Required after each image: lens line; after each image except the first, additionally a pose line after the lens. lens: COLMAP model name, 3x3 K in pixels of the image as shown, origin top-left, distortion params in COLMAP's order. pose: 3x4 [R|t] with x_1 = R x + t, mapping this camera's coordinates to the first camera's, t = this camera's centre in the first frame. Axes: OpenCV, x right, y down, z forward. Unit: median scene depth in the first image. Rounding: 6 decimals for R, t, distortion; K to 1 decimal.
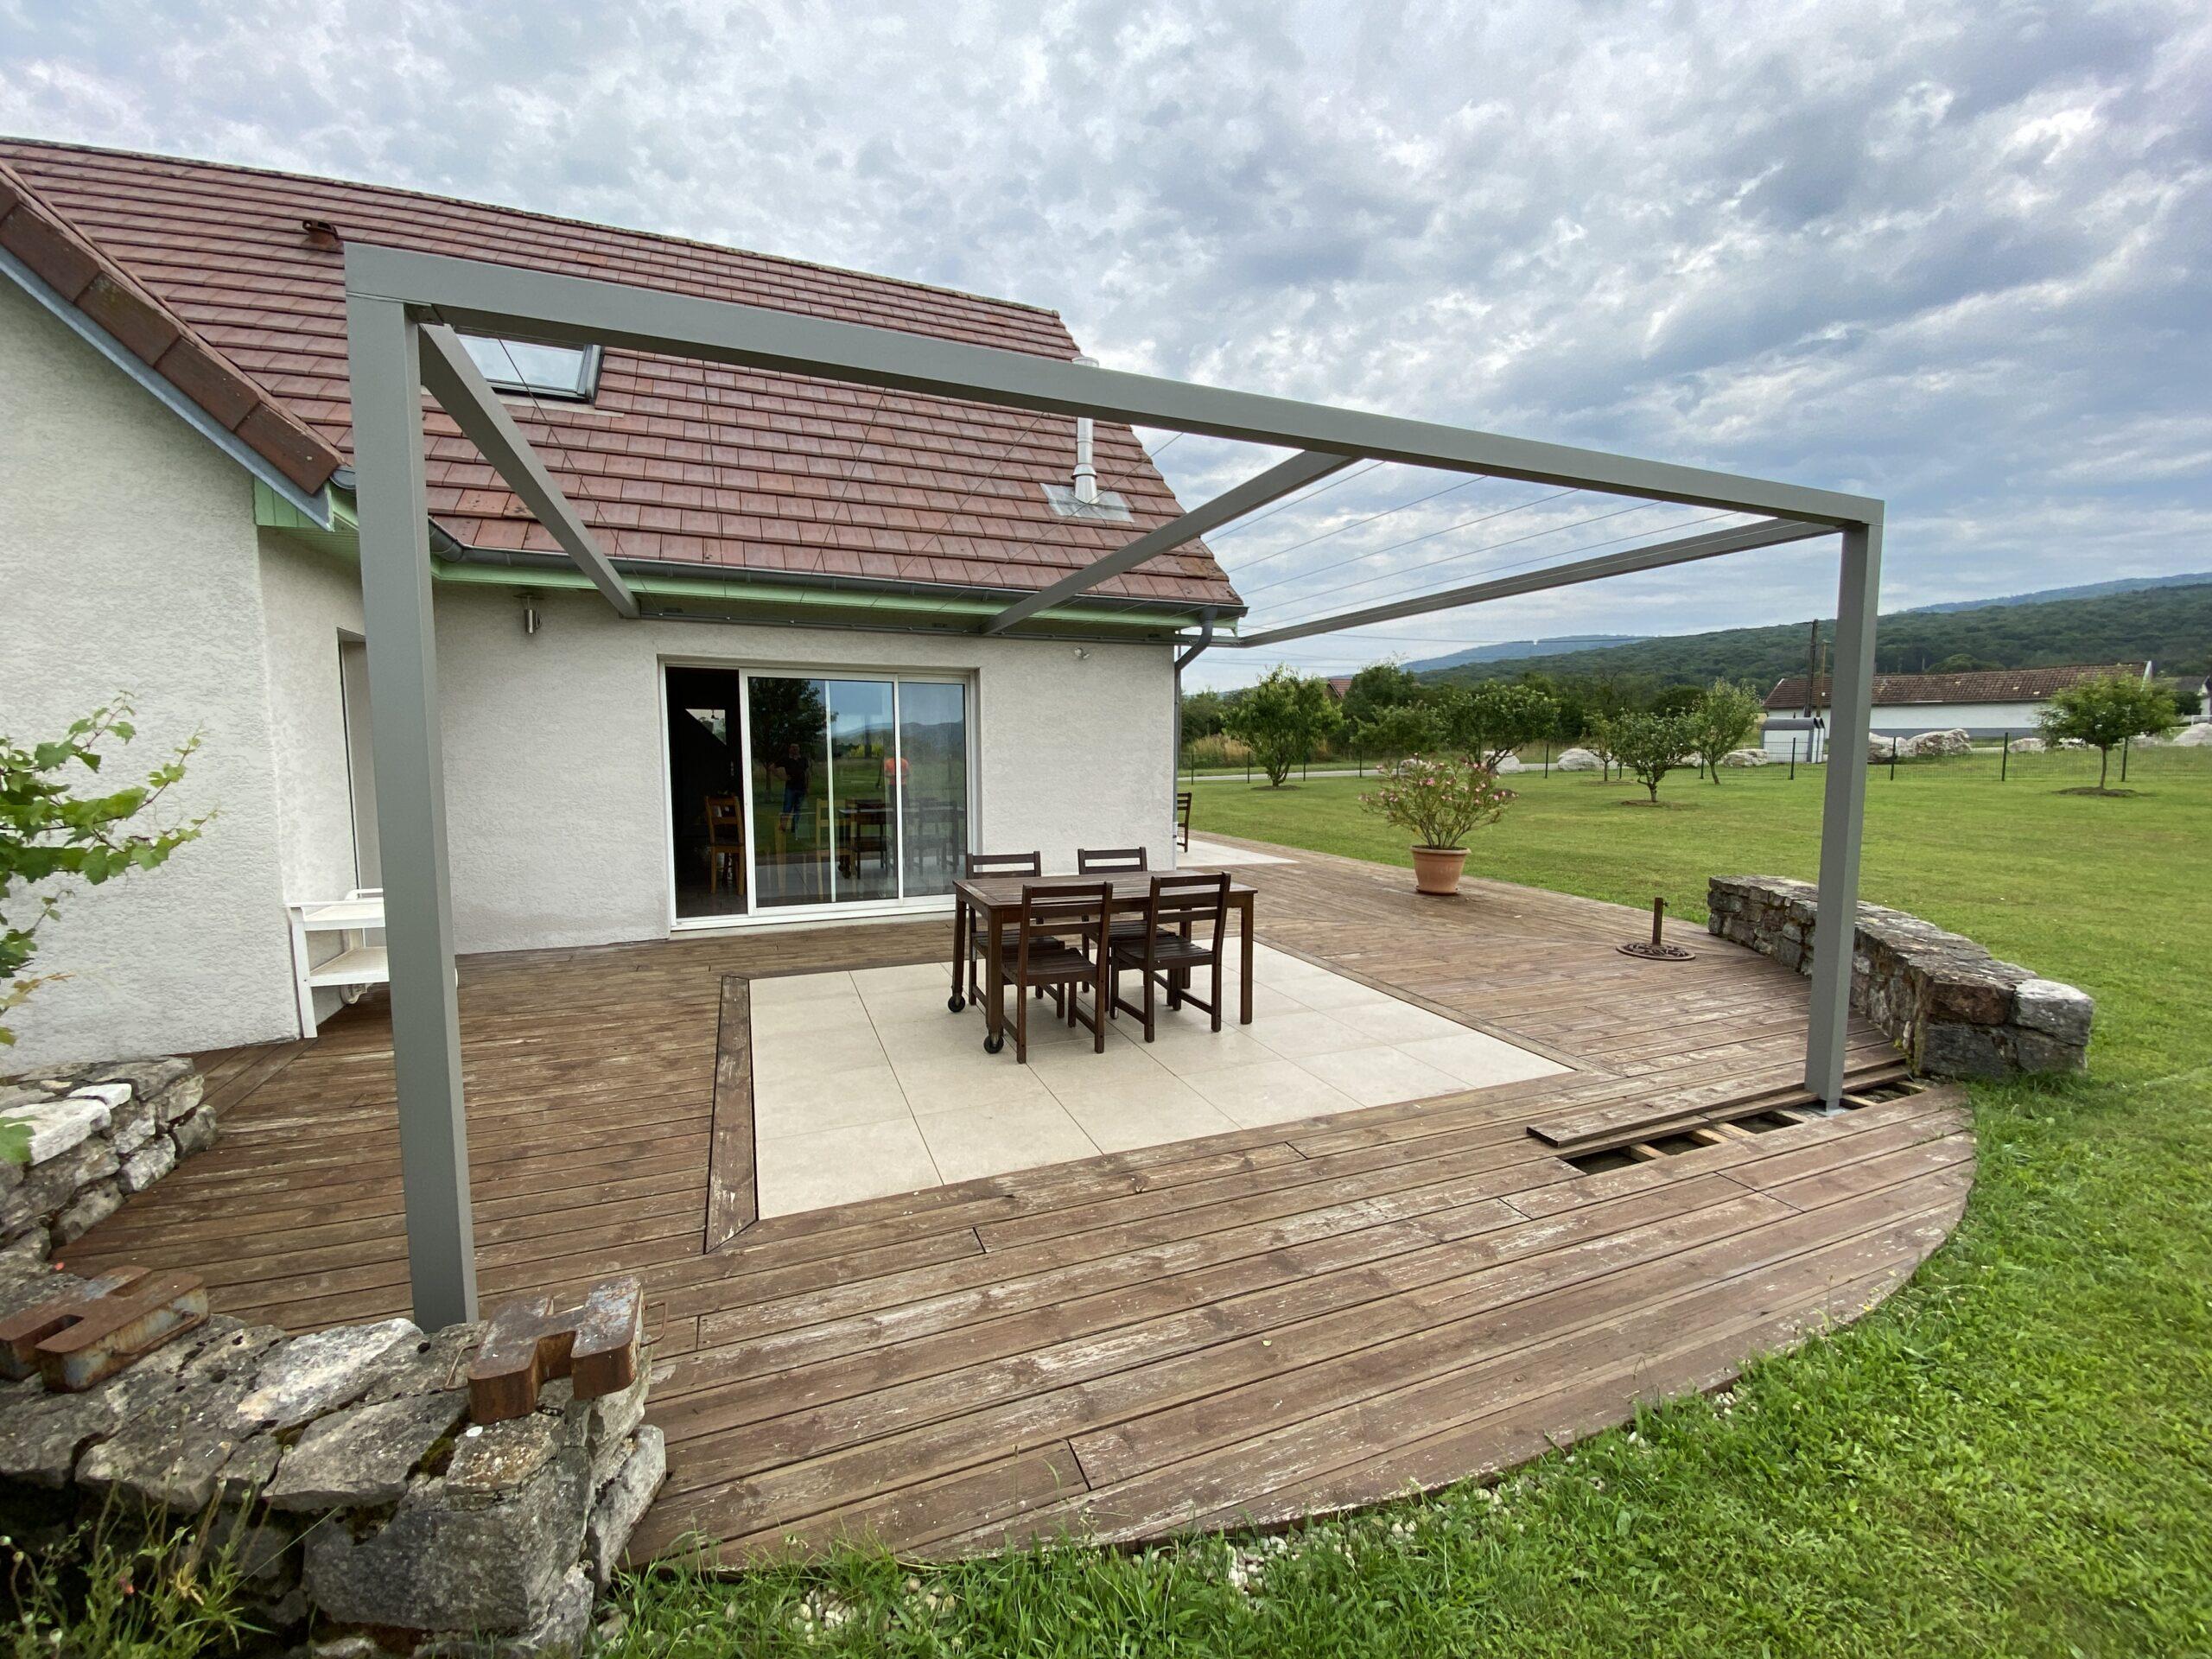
lens RADIAL K [[899.9, 0, 1106.0], [0, 899.9, 829.5], [0, 0, 1]] dist [0.059069, -0.044637]
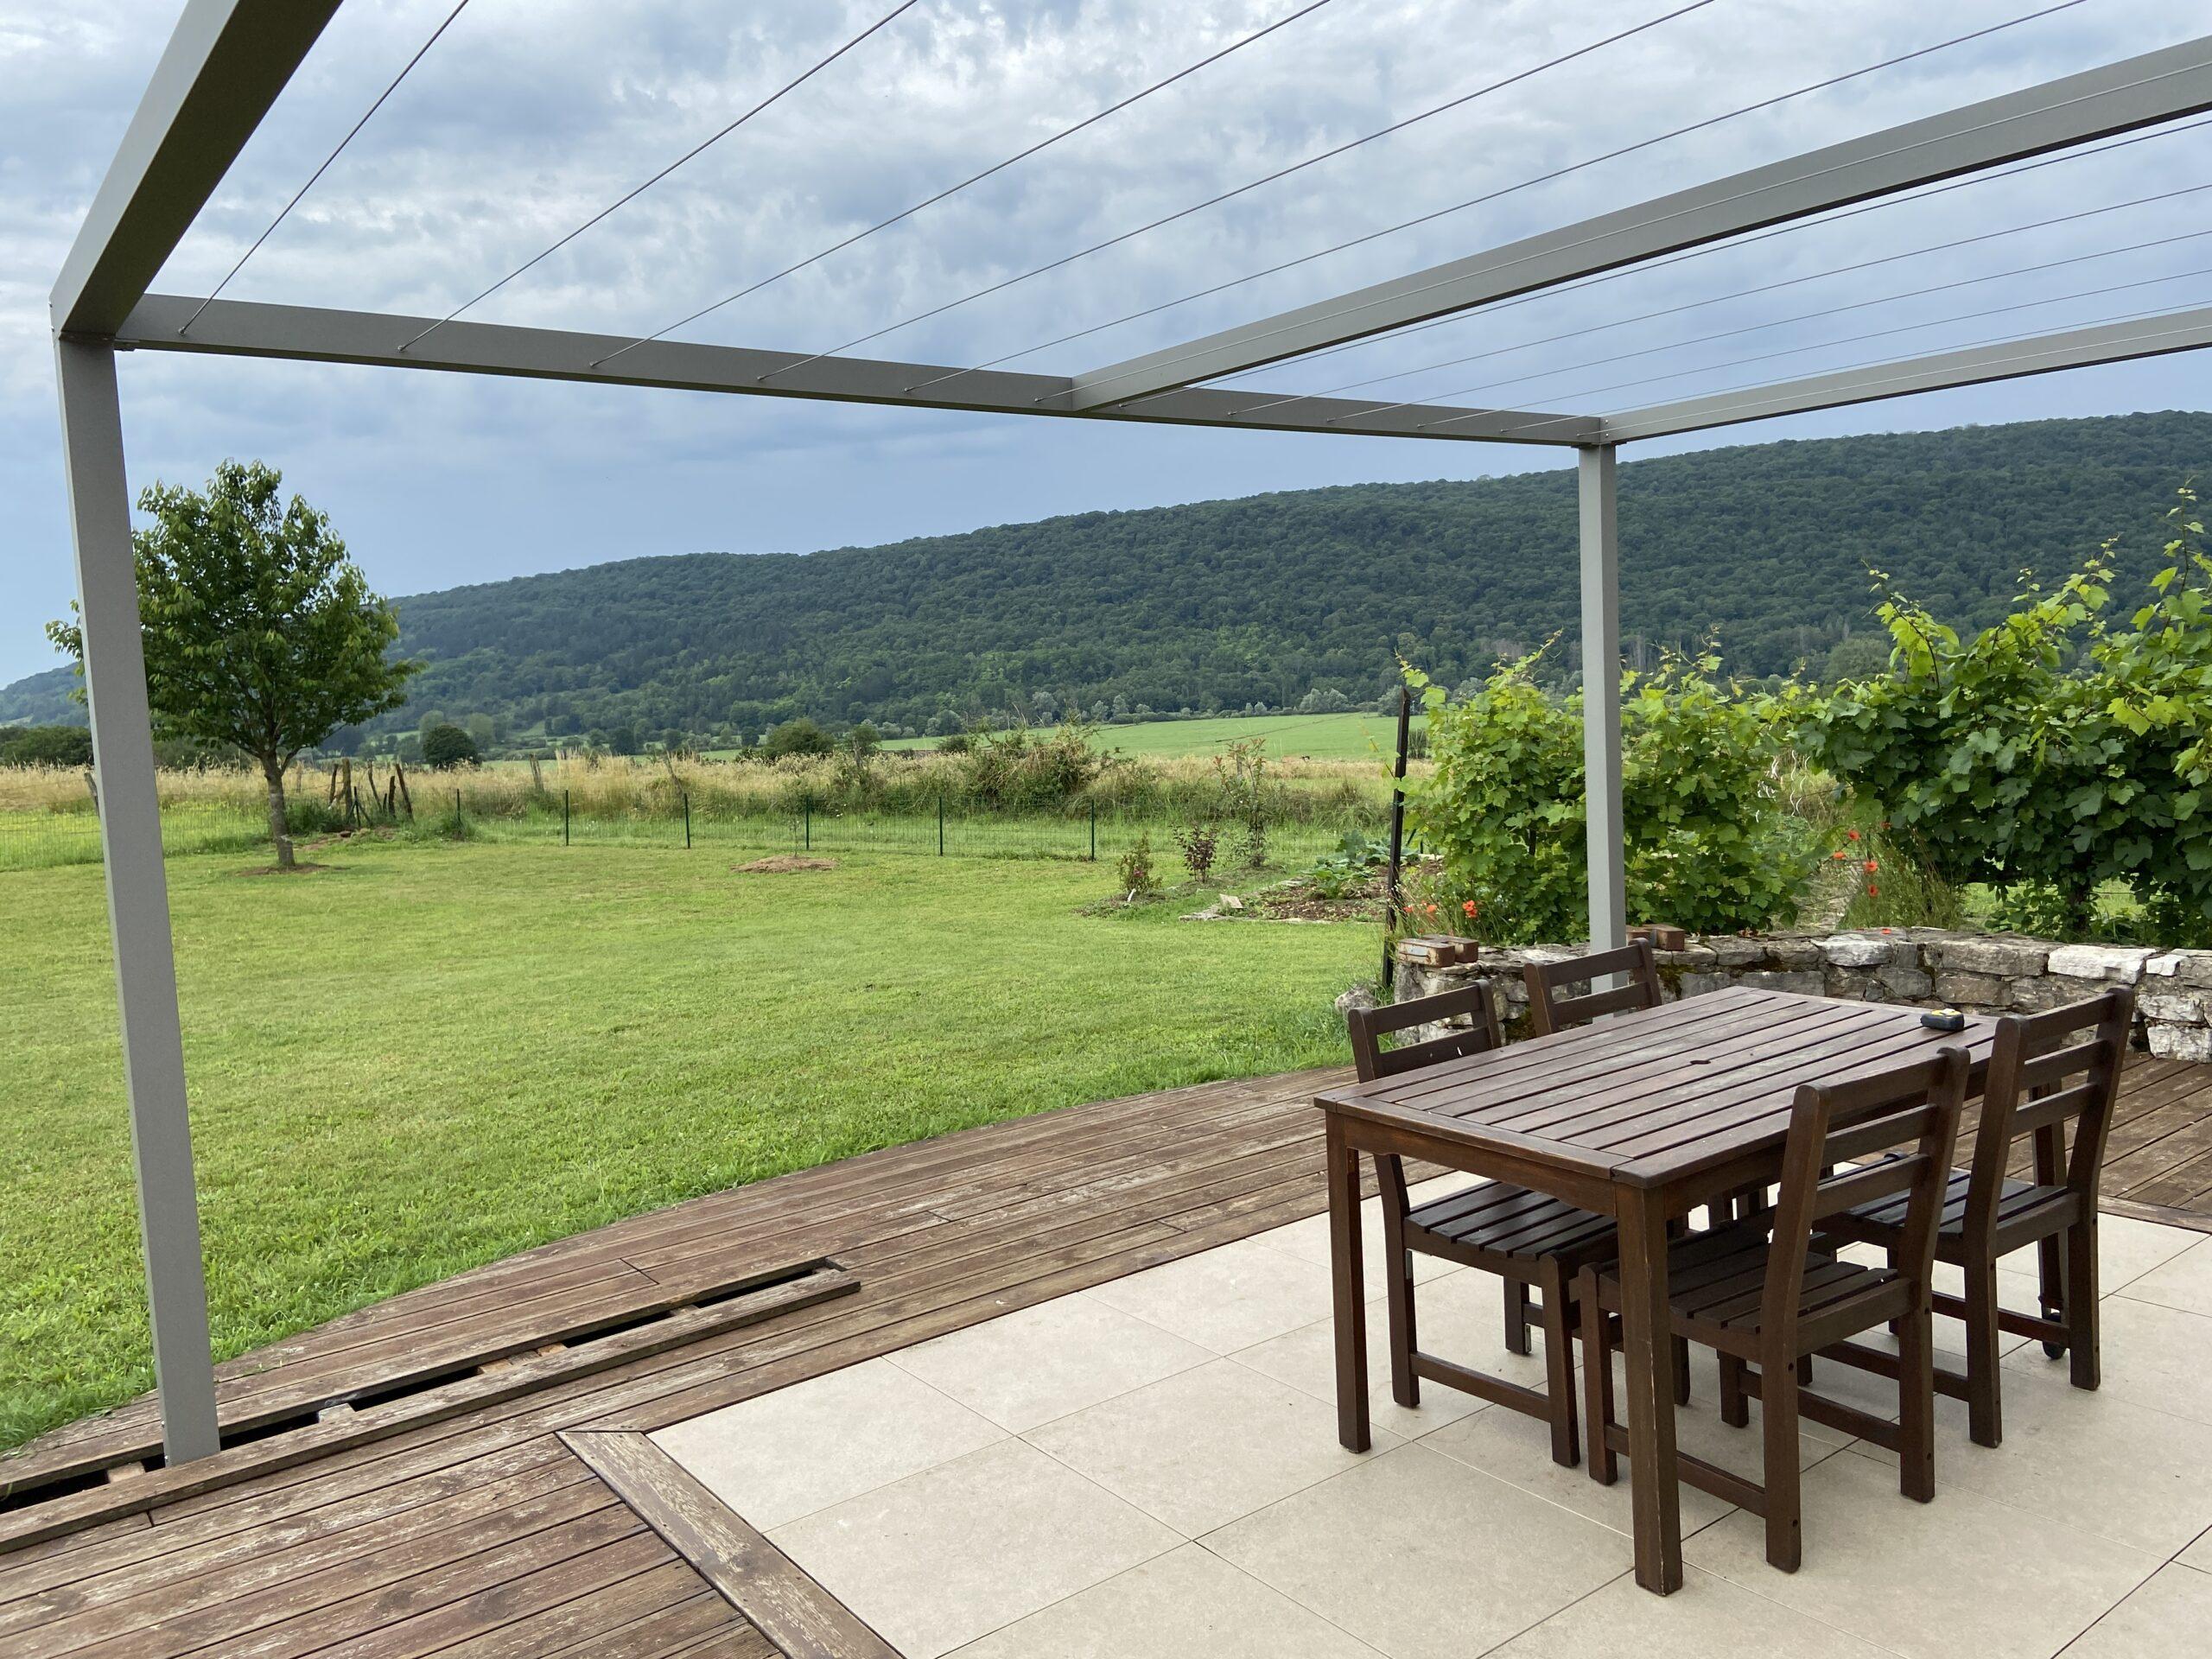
lens RADIAL K [[1656.2, 0, 1106.2], [0, 1656.2, 815.1], [0, 0, 1]] dist [0.171749, -0.247807]
pose [[-0.966706, 0.064719, -0.247572, 0.277495], [0.021969, 0.984907, 0.171686, -0.114873], [0.254946, 0.160531, -0.953537, 1.069824]]
